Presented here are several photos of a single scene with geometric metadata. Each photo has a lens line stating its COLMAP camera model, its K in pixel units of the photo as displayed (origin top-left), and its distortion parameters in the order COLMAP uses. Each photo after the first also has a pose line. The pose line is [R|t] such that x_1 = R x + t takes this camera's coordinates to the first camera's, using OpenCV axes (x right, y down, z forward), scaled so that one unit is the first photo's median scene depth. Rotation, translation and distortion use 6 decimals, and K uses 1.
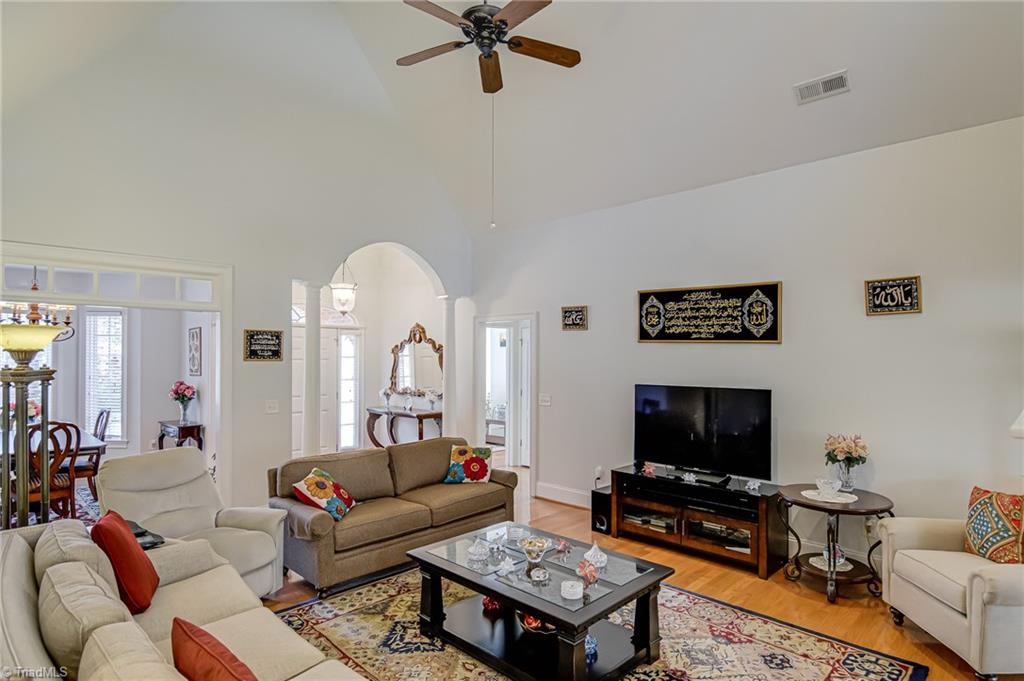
lens RADIAL K [[550.8, 0, 512.7], [0, 550.8, 351.2], [0, 0, 1]] dist [0.002959, -0.016266]
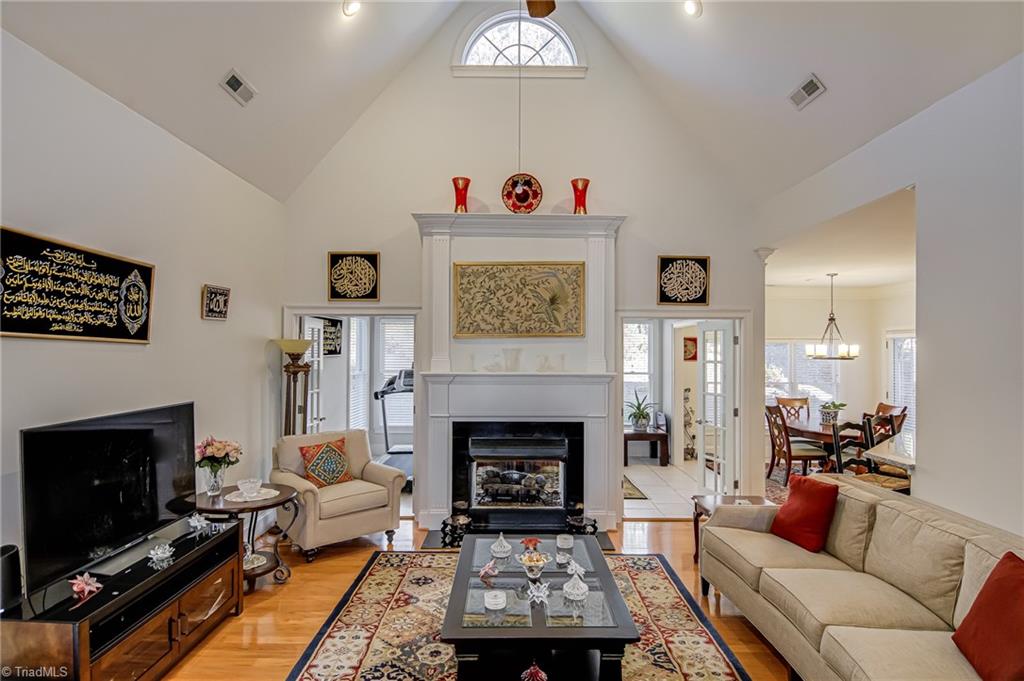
lens RADIAL K [[543.6, 0, 517.6], [0, 543.6, 347.1], [0, 0, 1]] dist [0.004731, -0.018774]
pose [[-0.712261, -0.002400, 0.701910, -0.404065], [-0.011440, 0.999901, -0.008189, -0.009042], [-0.701821, -0.013863, -0.712218, 1.121175]]
